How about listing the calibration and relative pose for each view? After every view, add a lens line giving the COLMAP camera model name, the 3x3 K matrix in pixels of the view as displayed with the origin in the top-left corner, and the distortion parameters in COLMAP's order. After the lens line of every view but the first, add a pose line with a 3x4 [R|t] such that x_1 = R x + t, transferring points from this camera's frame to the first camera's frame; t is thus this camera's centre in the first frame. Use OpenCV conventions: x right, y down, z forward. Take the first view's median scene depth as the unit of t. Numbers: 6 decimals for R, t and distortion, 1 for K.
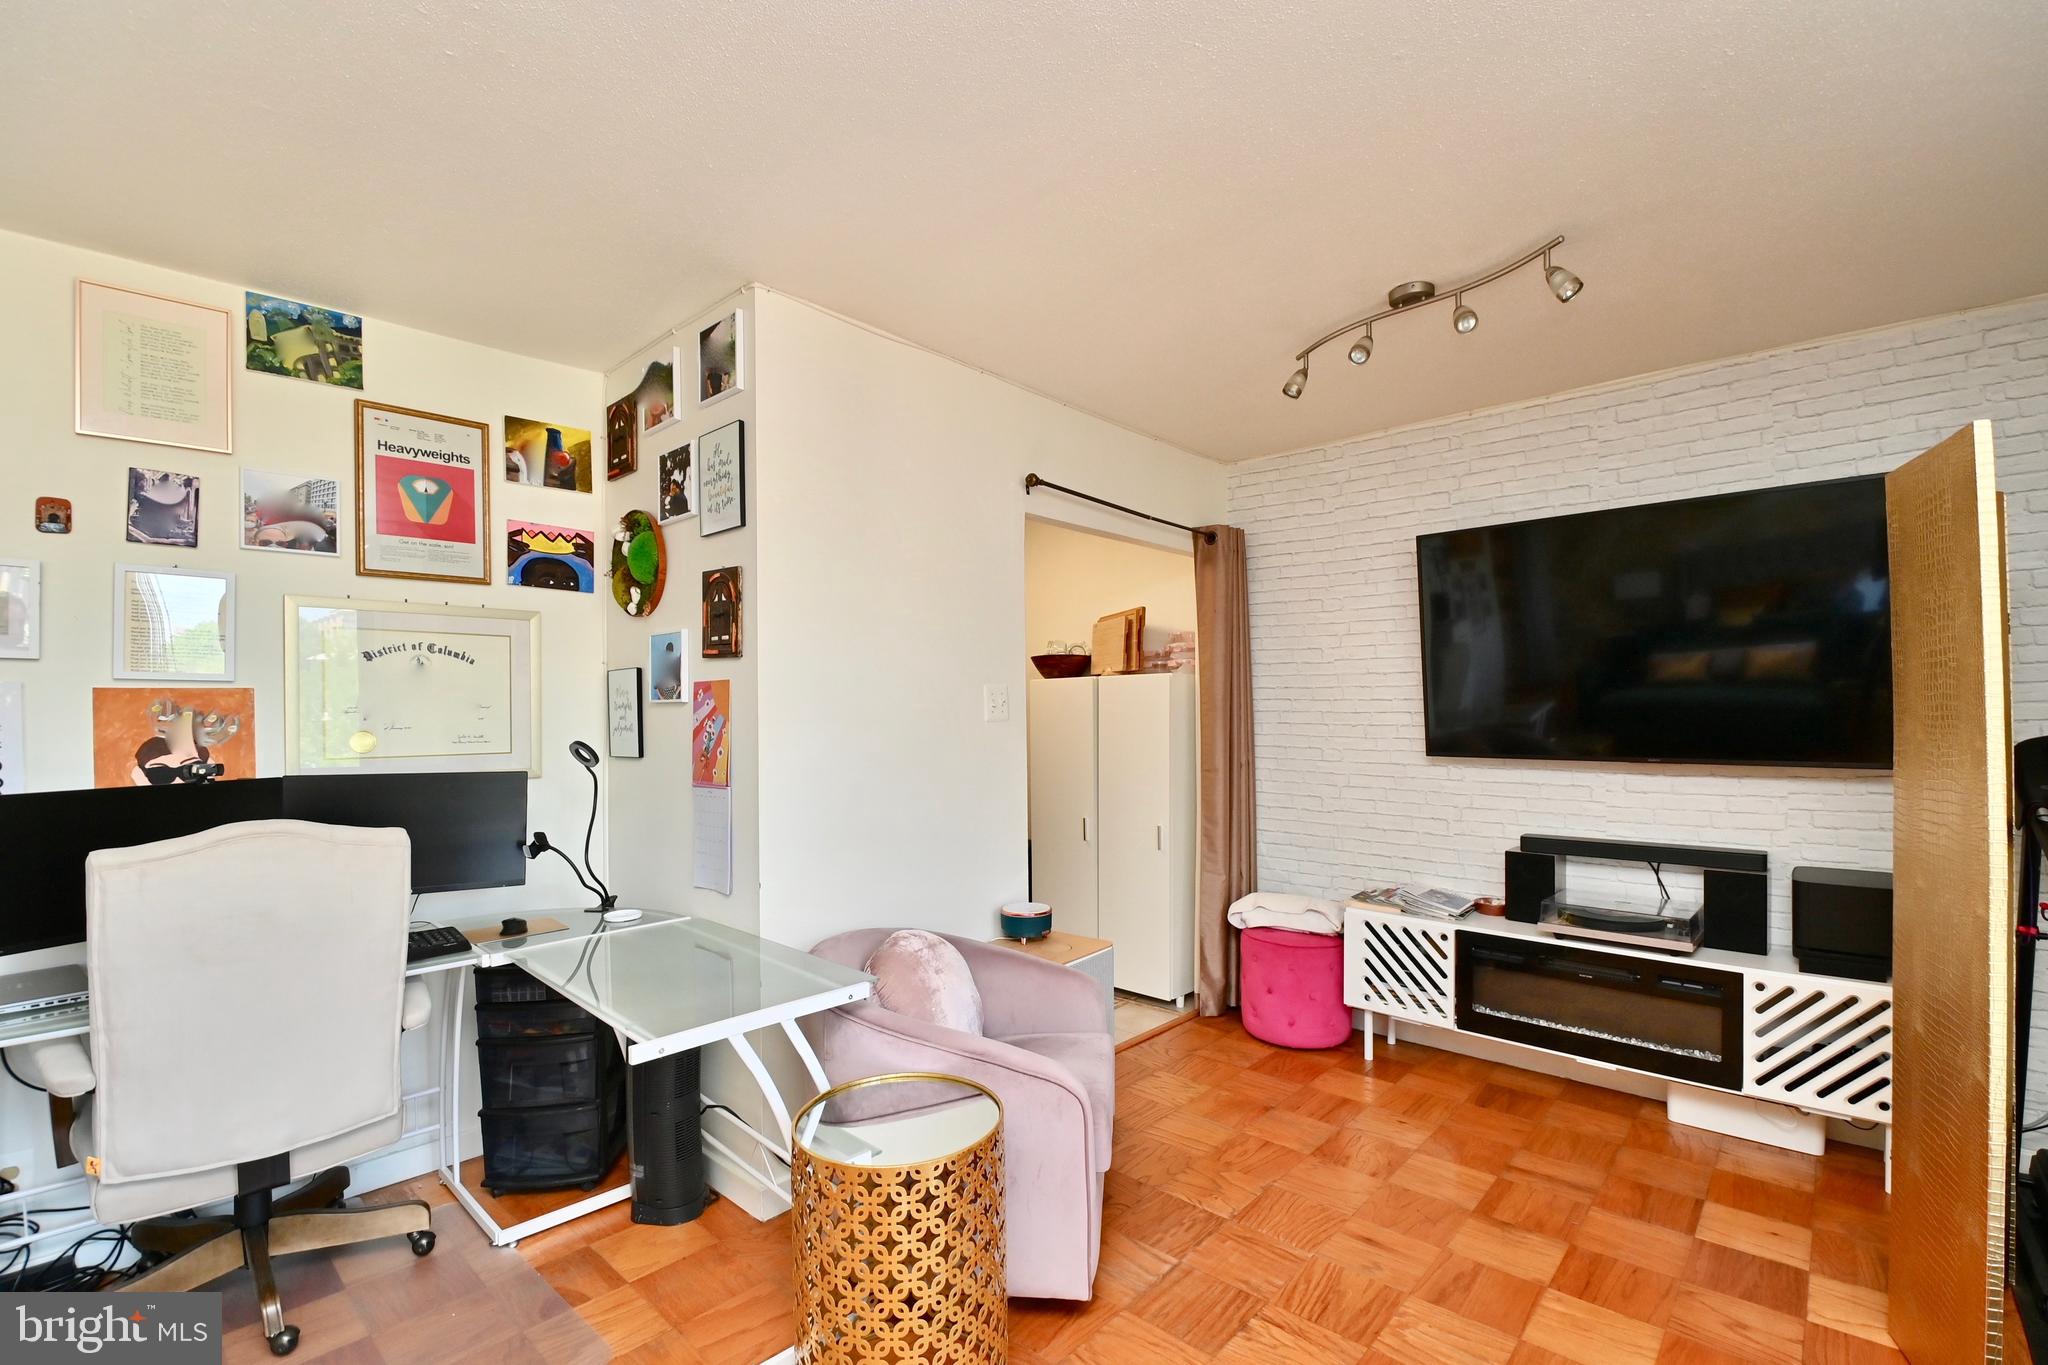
lens RADIAL K [[899.0, 0, 1040.9], [0, 899.0, 712.3], [0, 0, 1]] dist [0.018900, -0.023548]
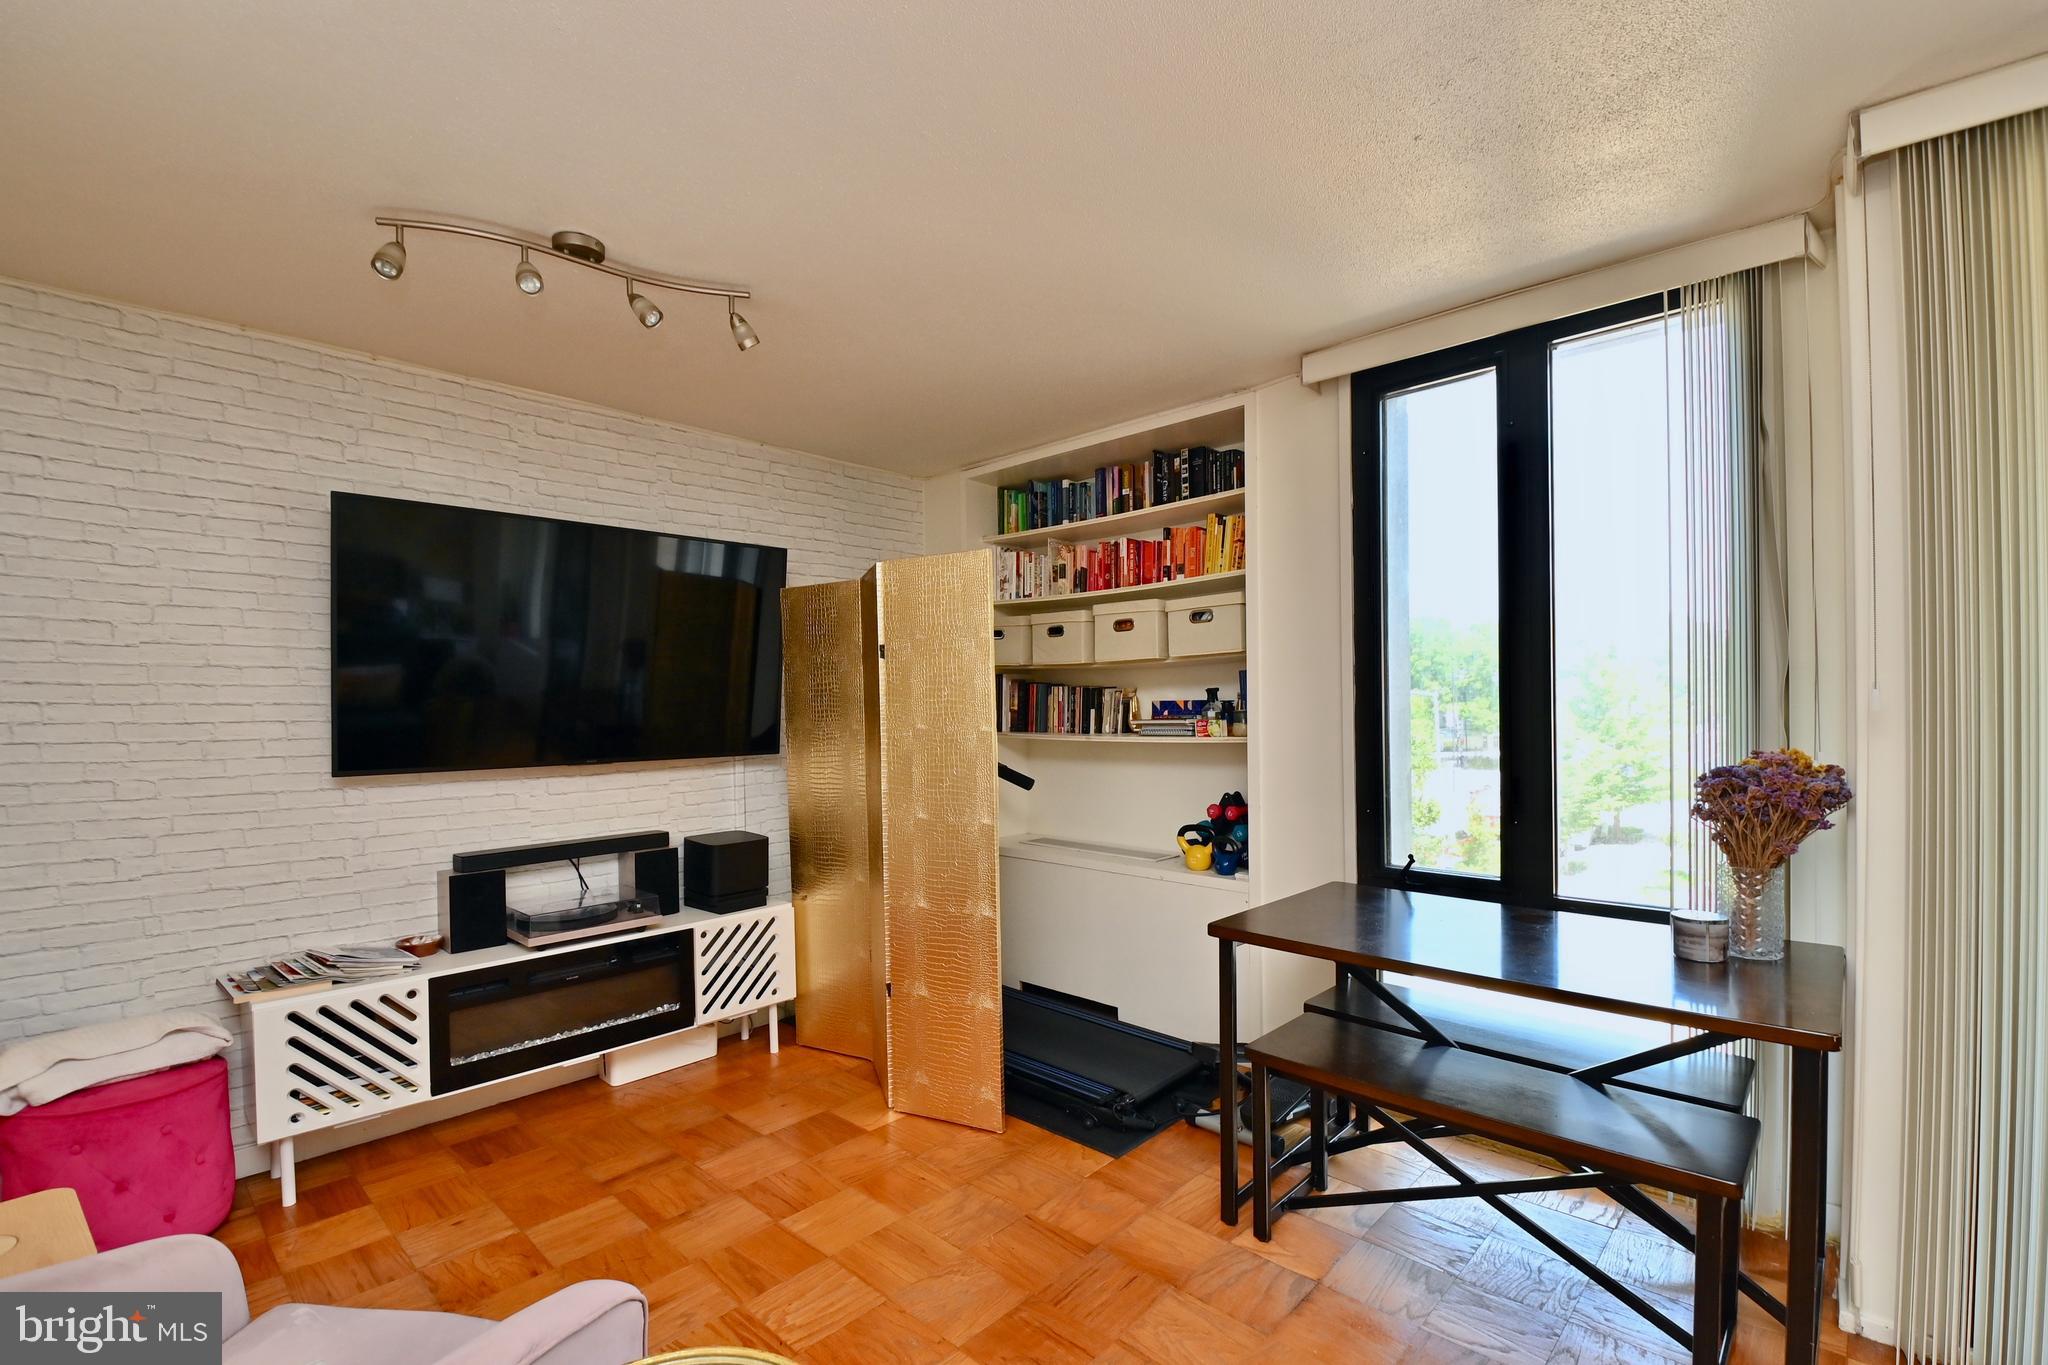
lens RADIAL K [[899.0, 0, 1040.9], [0, 899.0, 712.3], [0, 0, 1]] dist [0.018900, -0.023548]
pose [[0.014323, -0.001235, 0.999897, -0.348626], [0.015109, 0.999885, 0.001019, 0.001233], [-0.999783, 0.015093, 0.014340, 0.395765]]
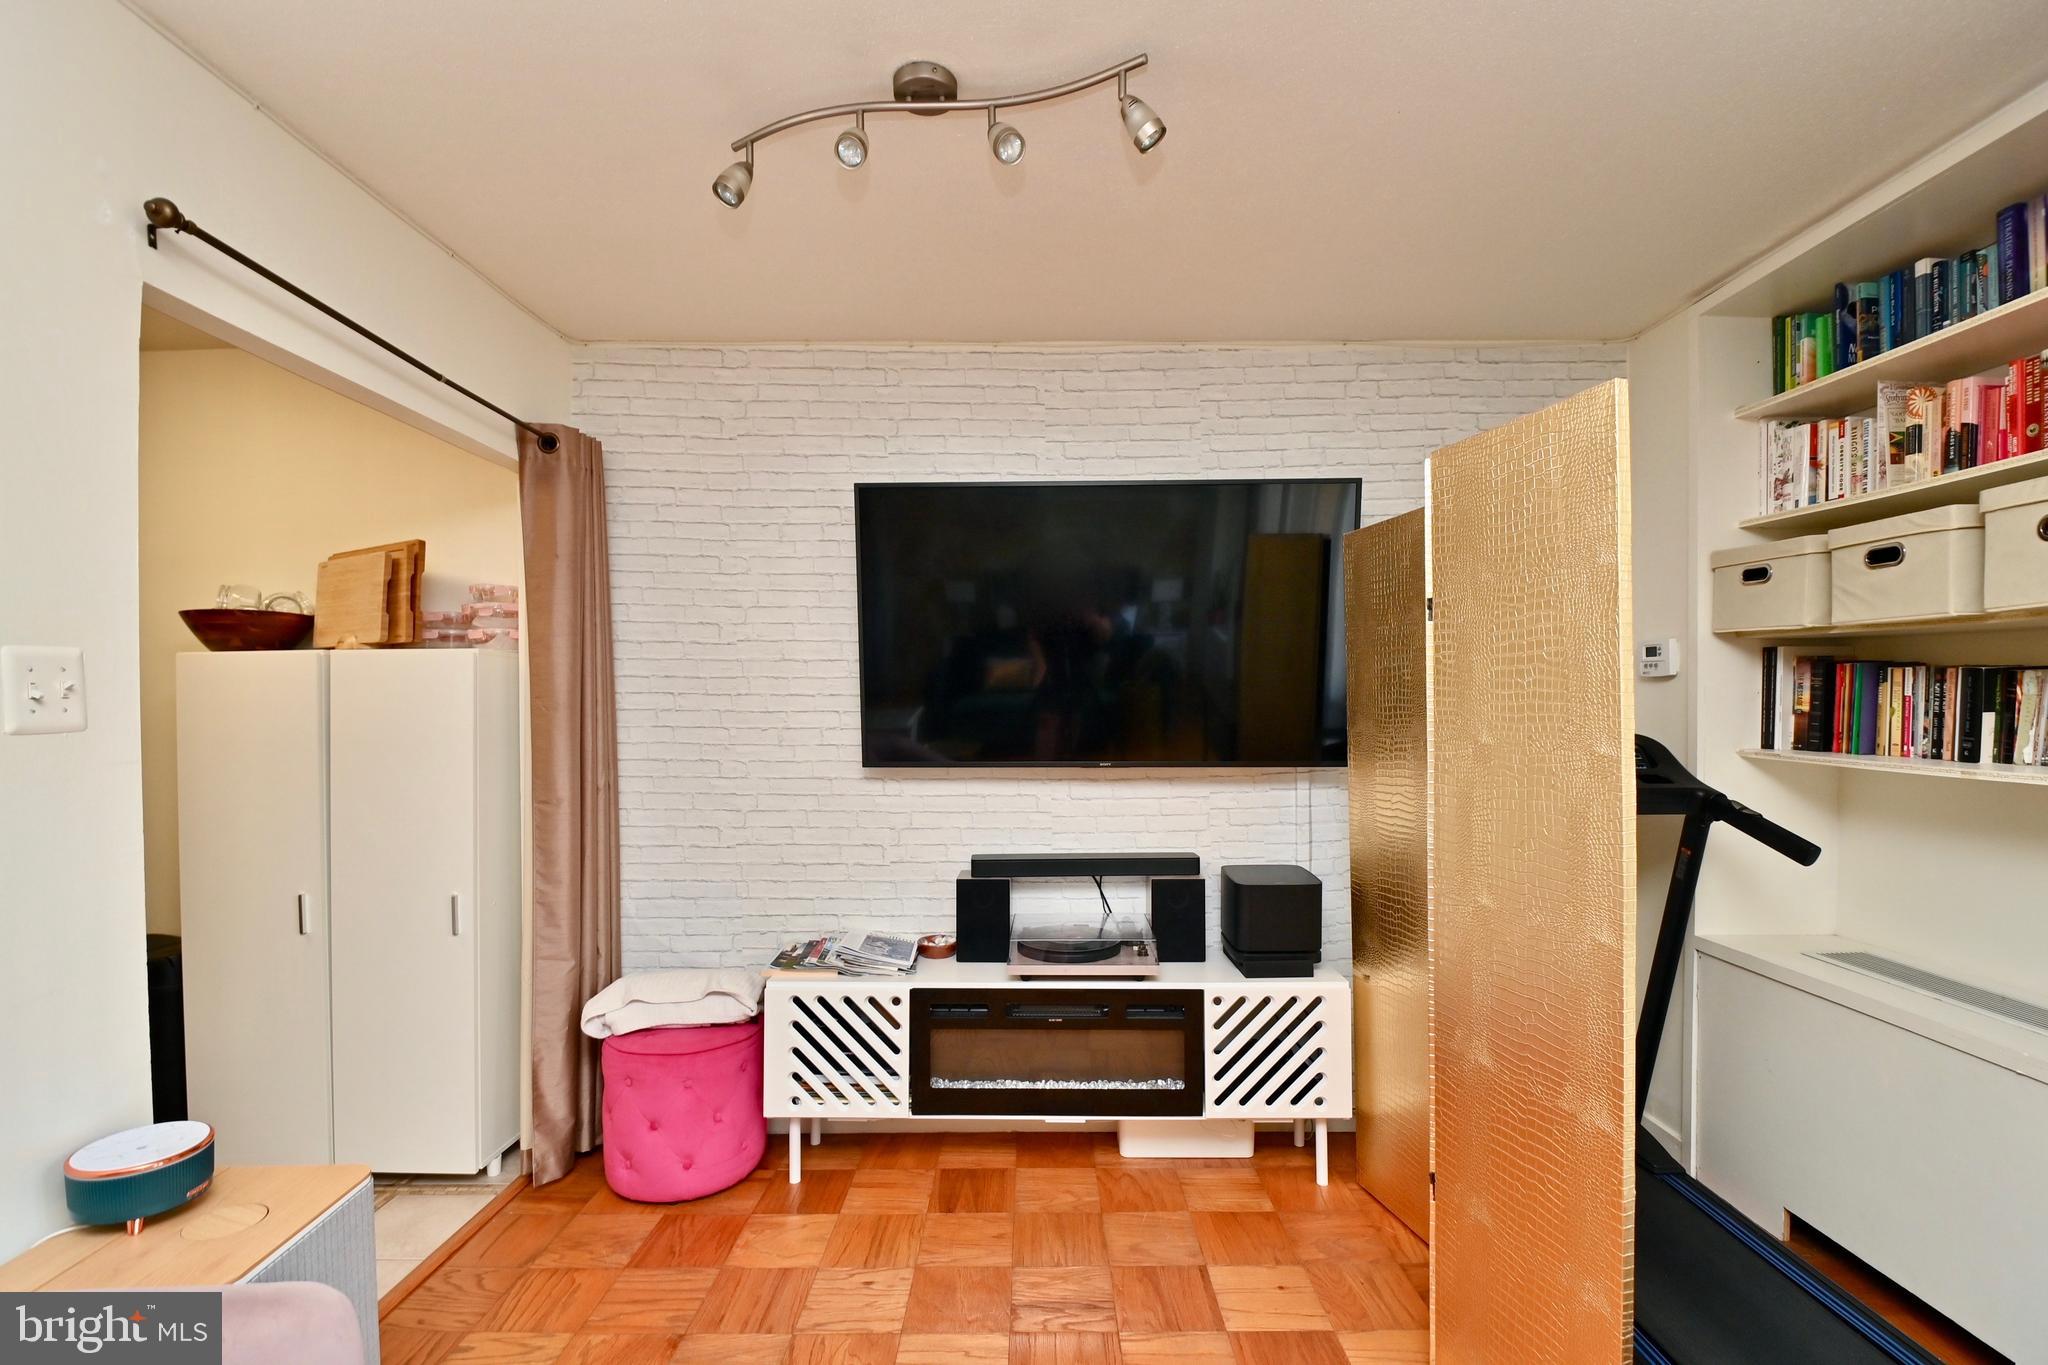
lens RADIAL K [[899.0, 0, 1040.9], [0, 899.0, 712.3], [0, 0, 1]] dist [0.018900, -0.023548]
pose [[0.742014, -0.000429, 0.670384, 0.018213], [-0.001064, 0.999998, 0.001817, -0.000951], [-0.670383, -0.002061, 0.742012, 0.326366]]
